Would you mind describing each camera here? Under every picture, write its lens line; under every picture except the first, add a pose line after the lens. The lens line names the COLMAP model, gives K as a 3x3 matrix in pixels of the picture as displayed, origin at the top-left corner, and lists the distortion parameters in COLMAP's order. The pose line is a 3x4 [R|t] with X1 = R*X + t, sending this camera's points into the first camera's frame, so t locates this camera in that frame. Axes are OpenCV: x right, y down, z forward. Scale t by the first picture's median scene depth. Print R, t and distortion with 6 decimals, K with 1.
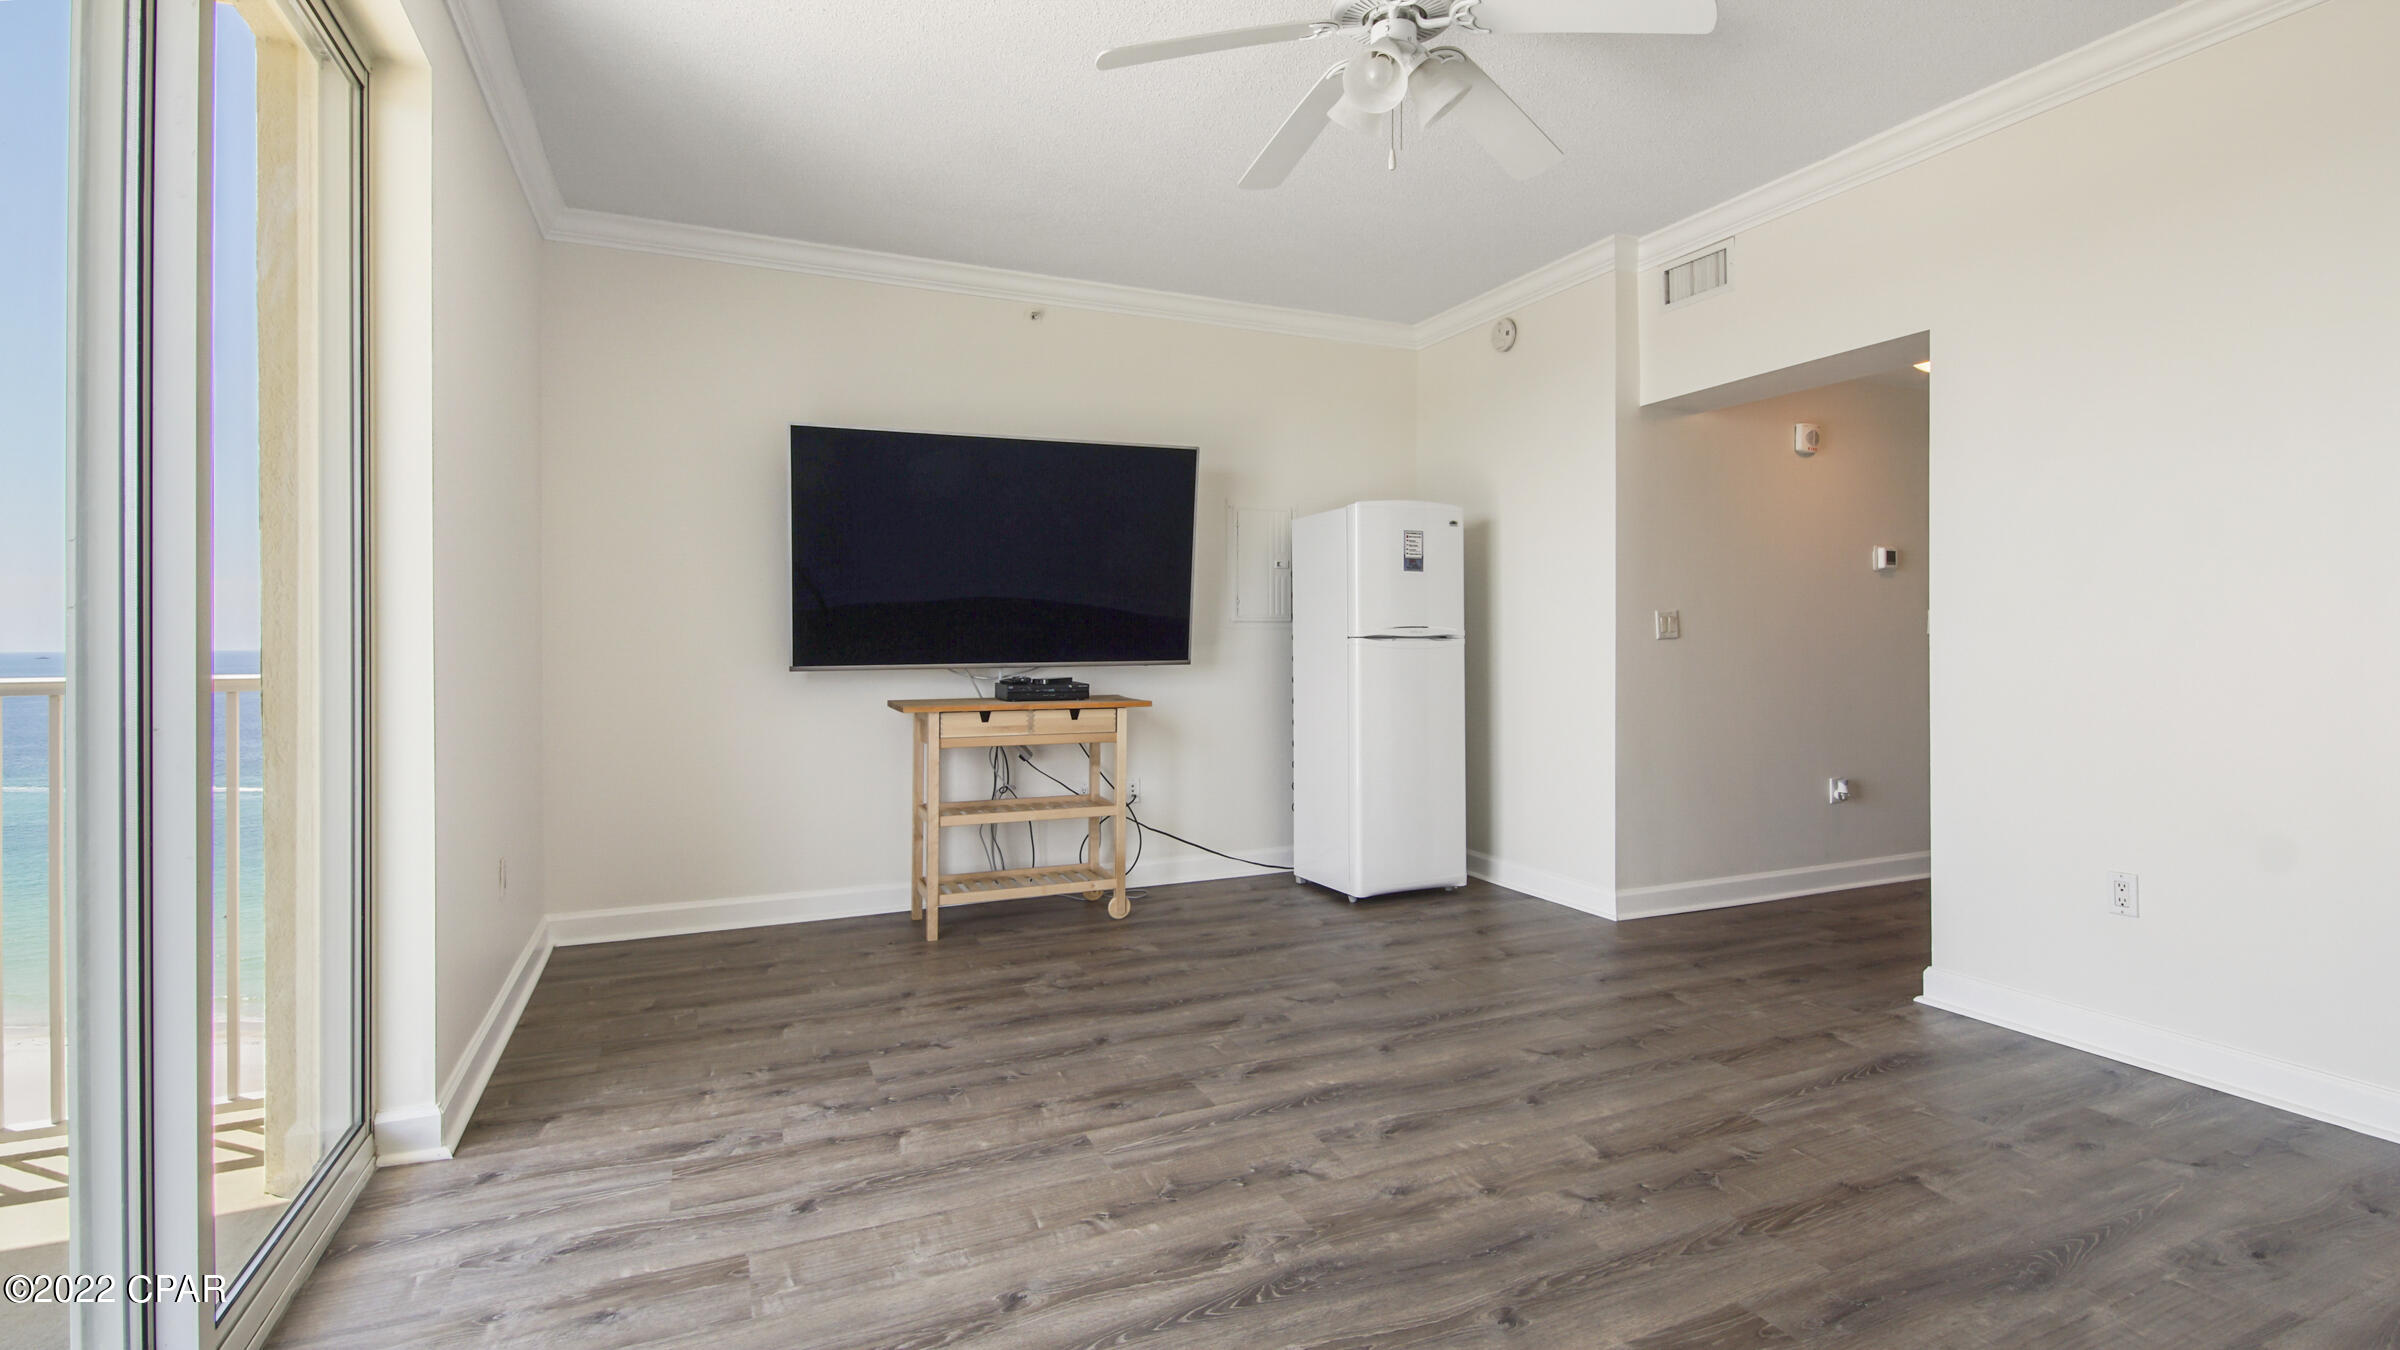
lens RADIAL K [[1048.8, 0, 1212.7], [0, 1048.8, 660.2], [0, 0, 1]] dist [0.025142, -0.013506]
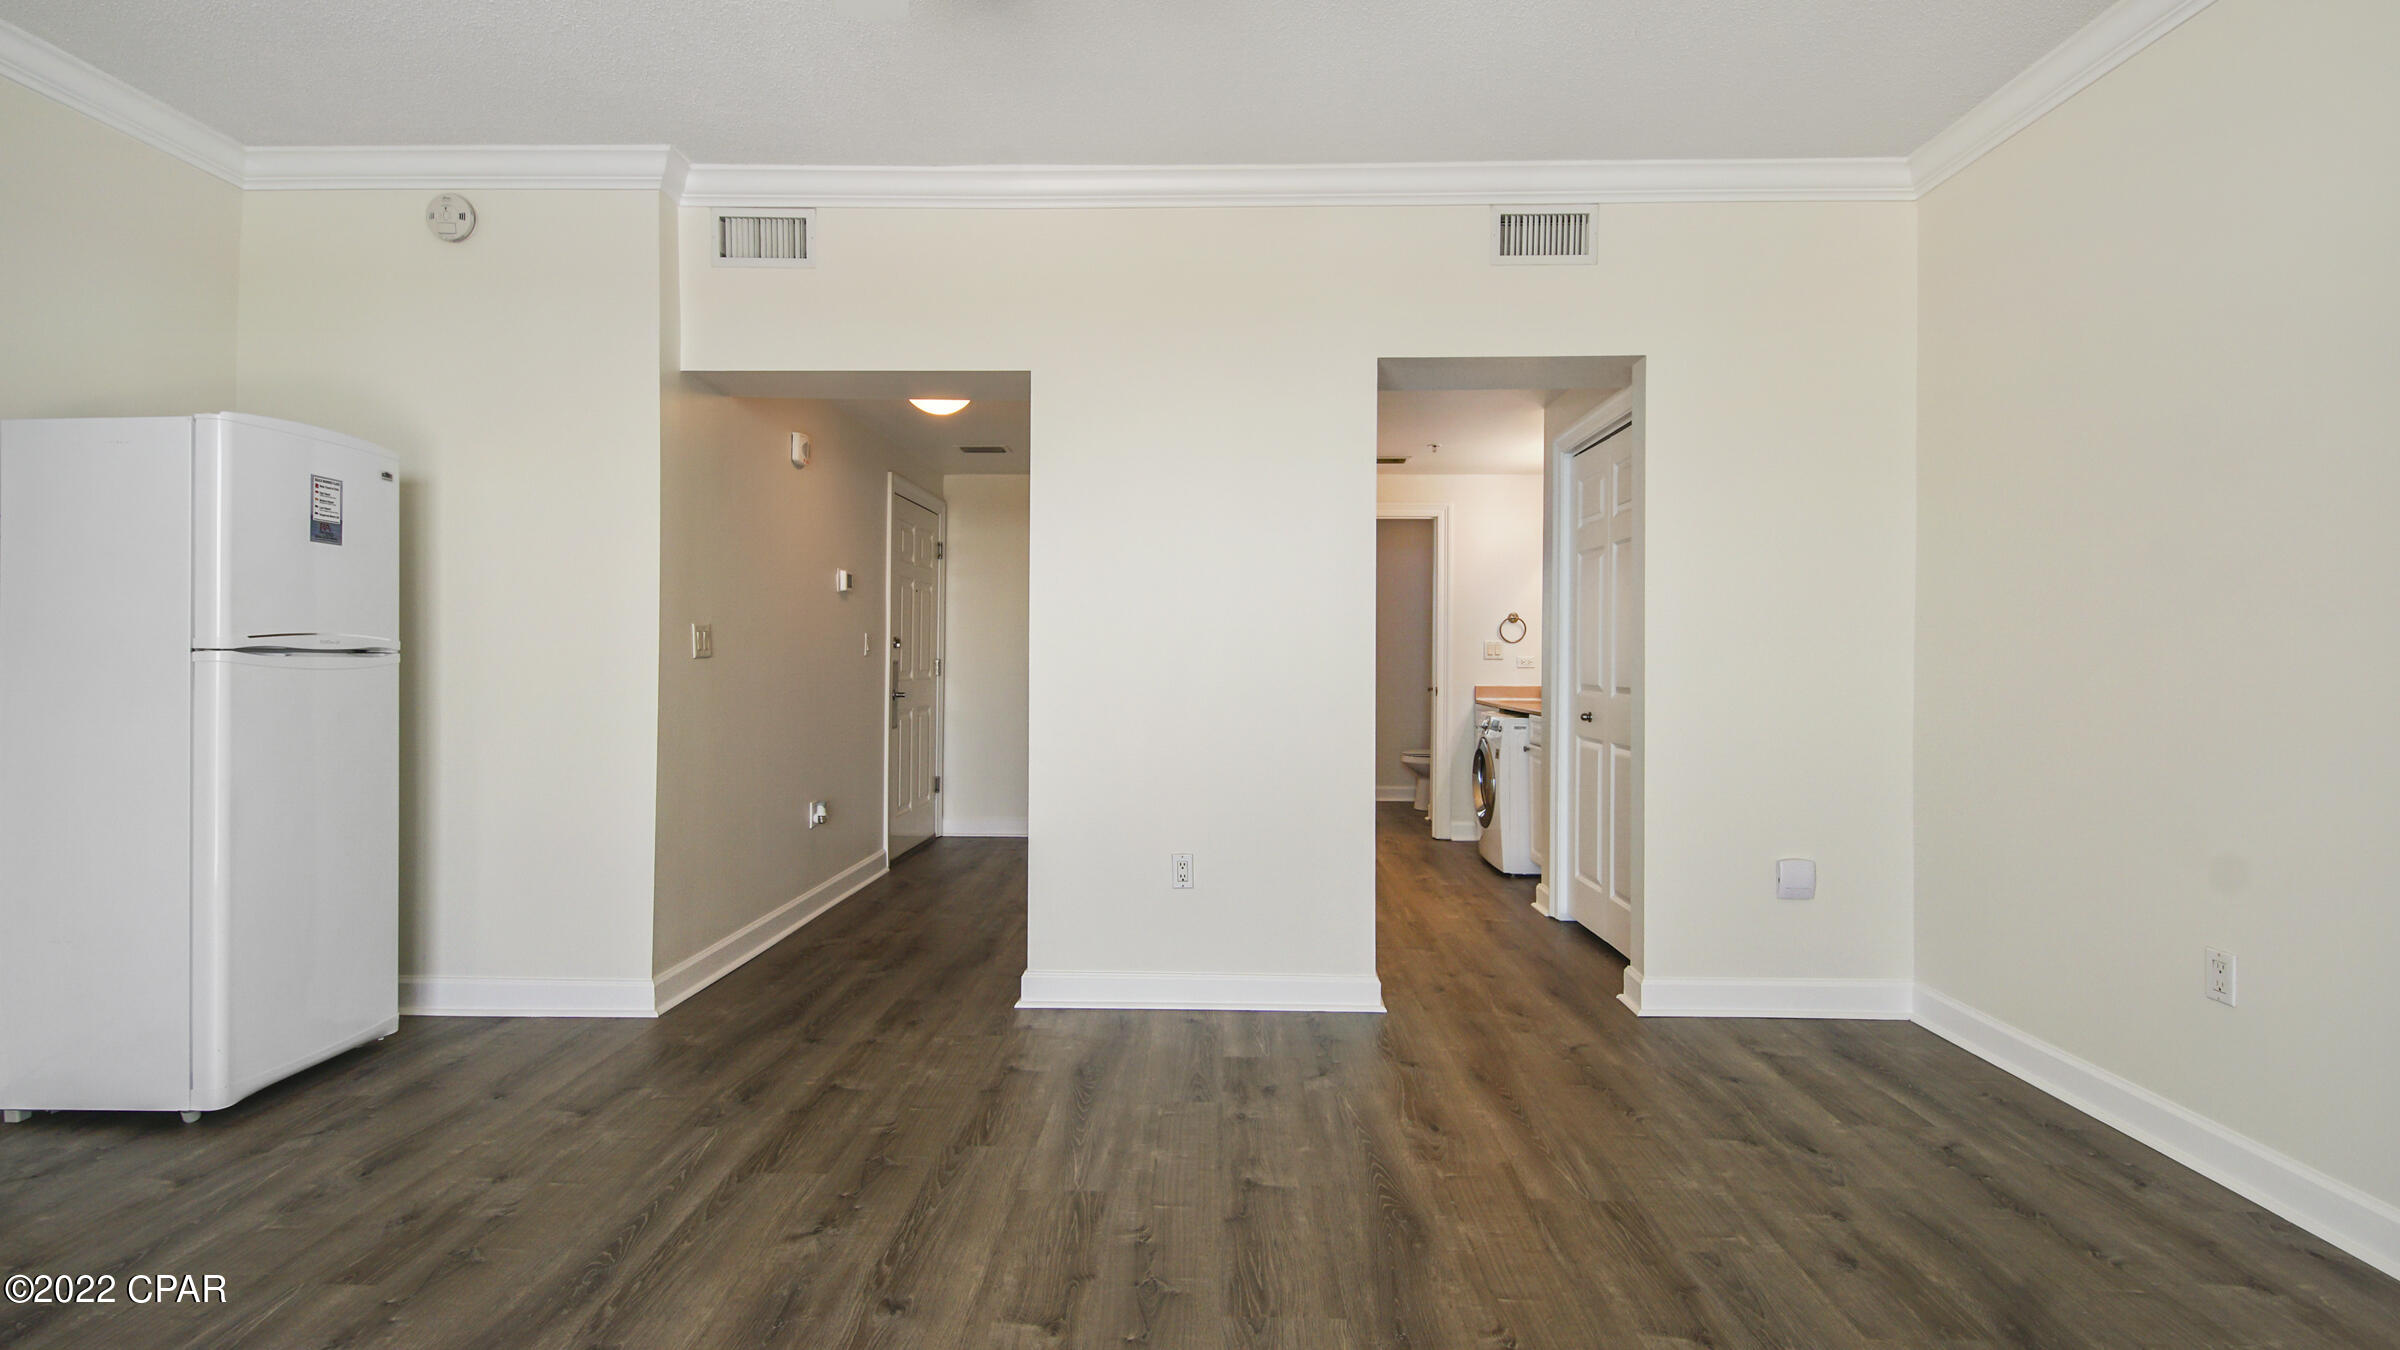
lens RADIAL K [[1048.8, 0, 1178.4], [0, 1048.8, 662.5], [0, 0, 1]] dist [0.025142, -0.013506]
pose [[0.450400, 0.005633, 0.892809, -0.189928], [0.008892, 0.999902, -0.010795, -0.005652], [-0.892783, 0.012801, 0.450306, 0.382600]]
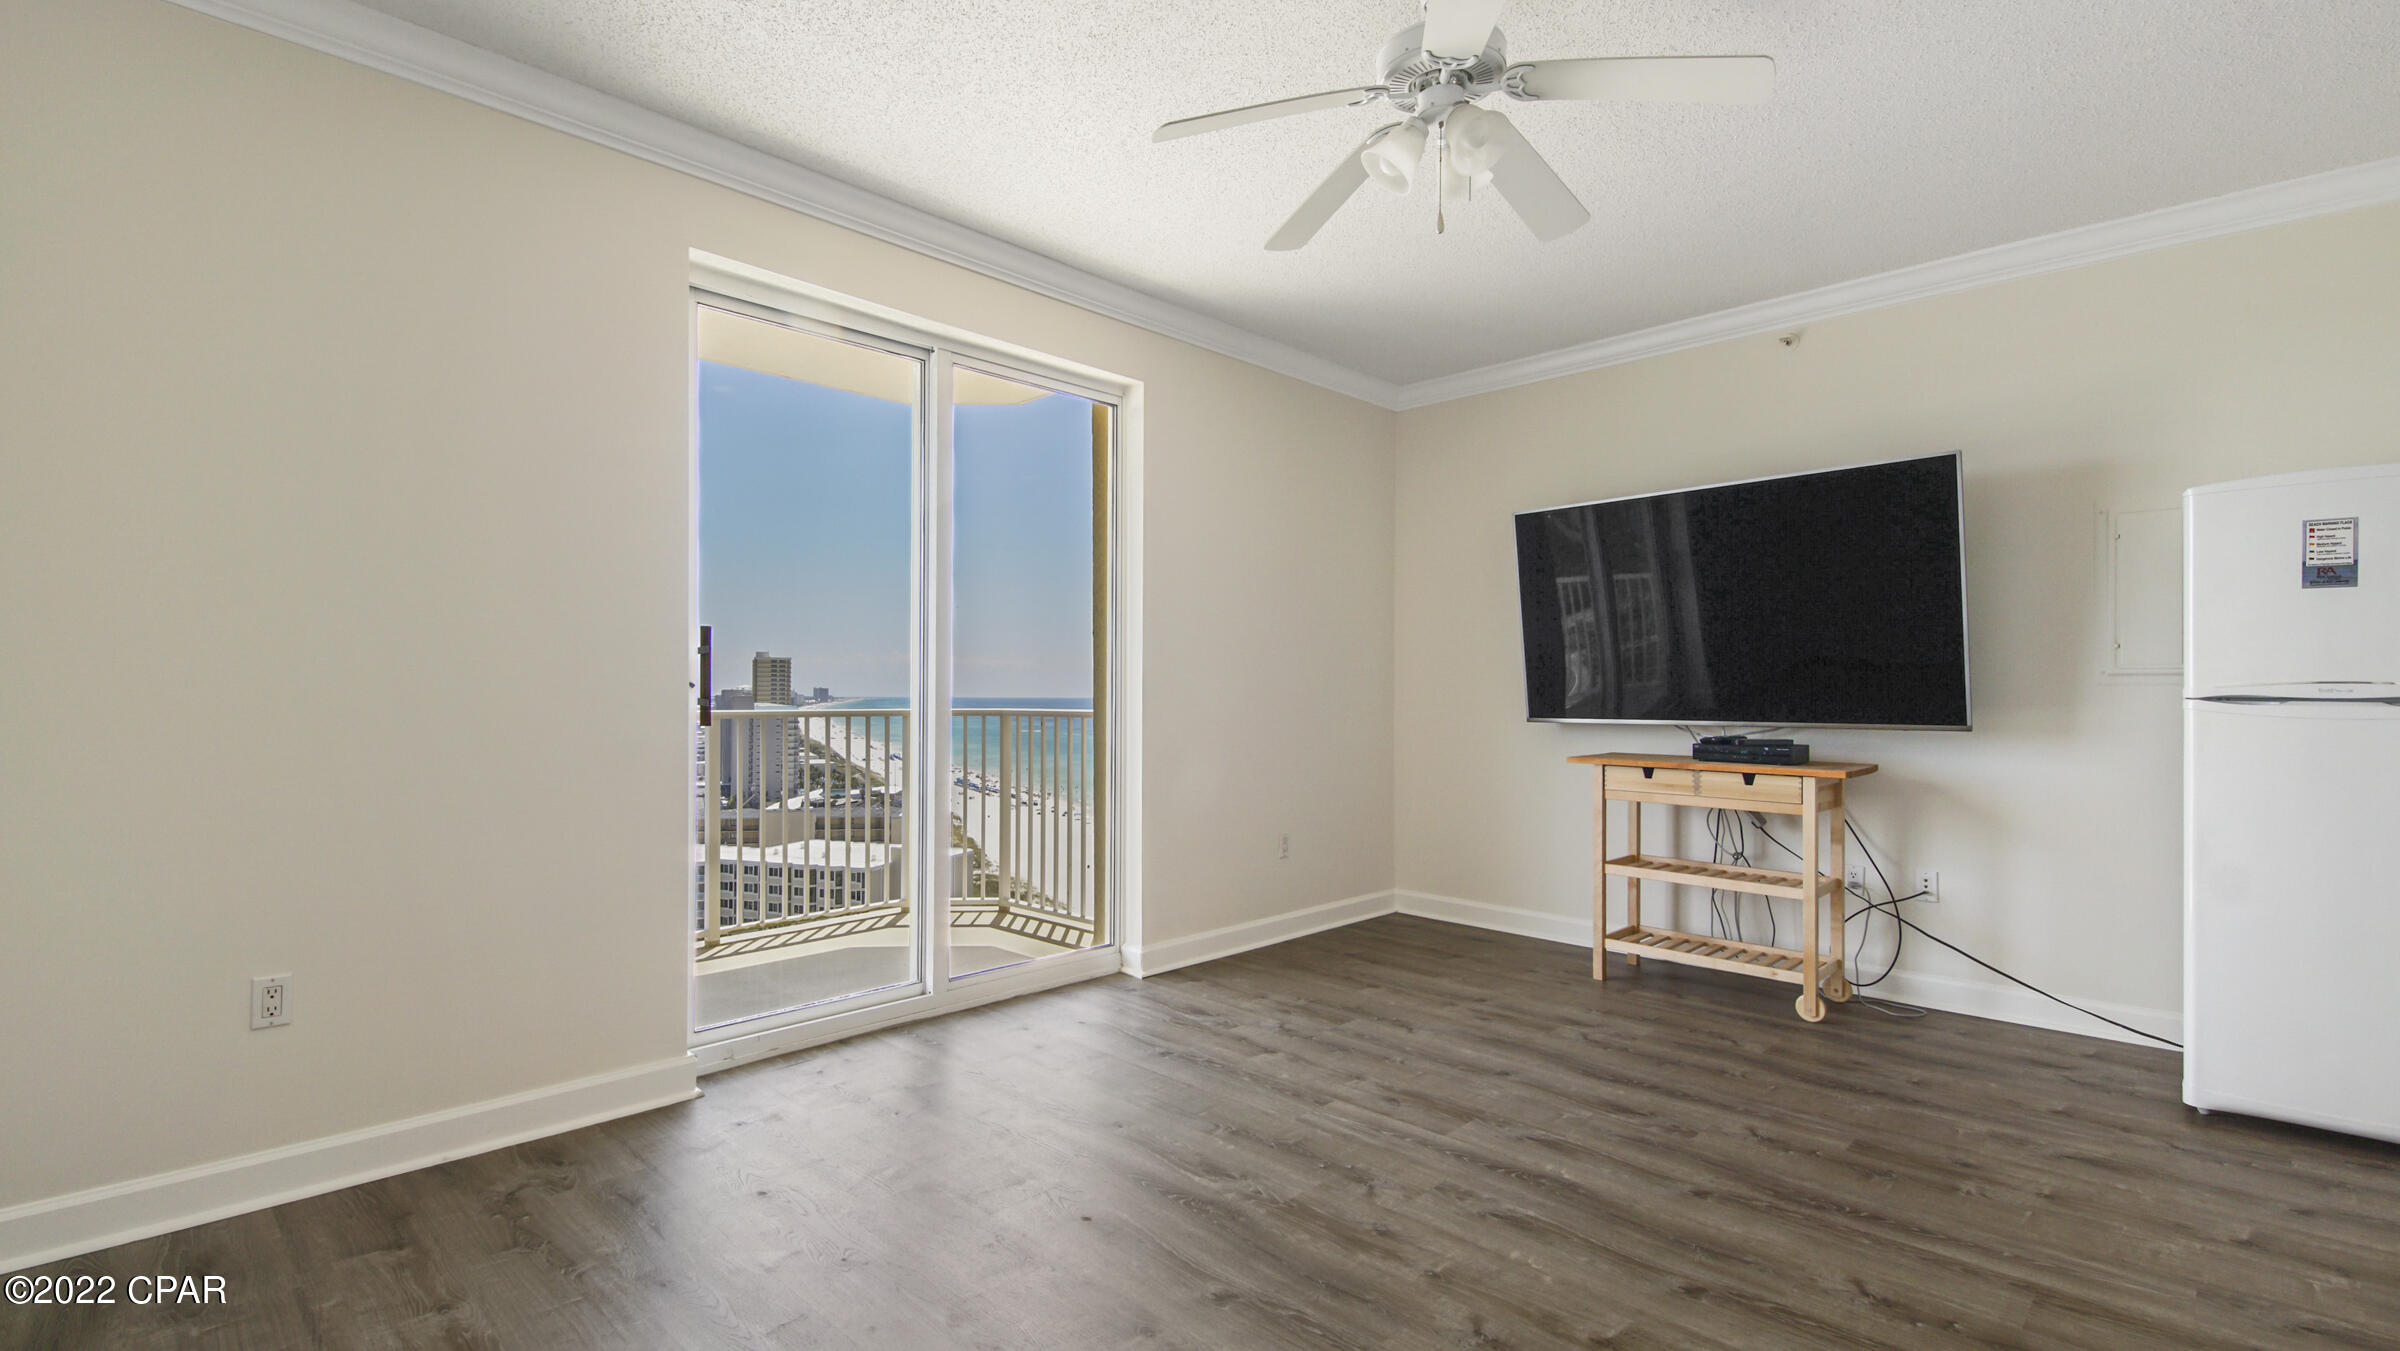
lens RADIAL K [[1048.8, 0, 1230.2], [0, 1048.8, 696.7], [0, 0, 1]] dist [0.025142, -0.013506]
pose [[0.404451, 0.010106, -0.914504, 0.670636], [-0.024651, 0.999696, 0.000146, -0.011662], [0.914227, 0.022485, 0.404578, 0.272990]]
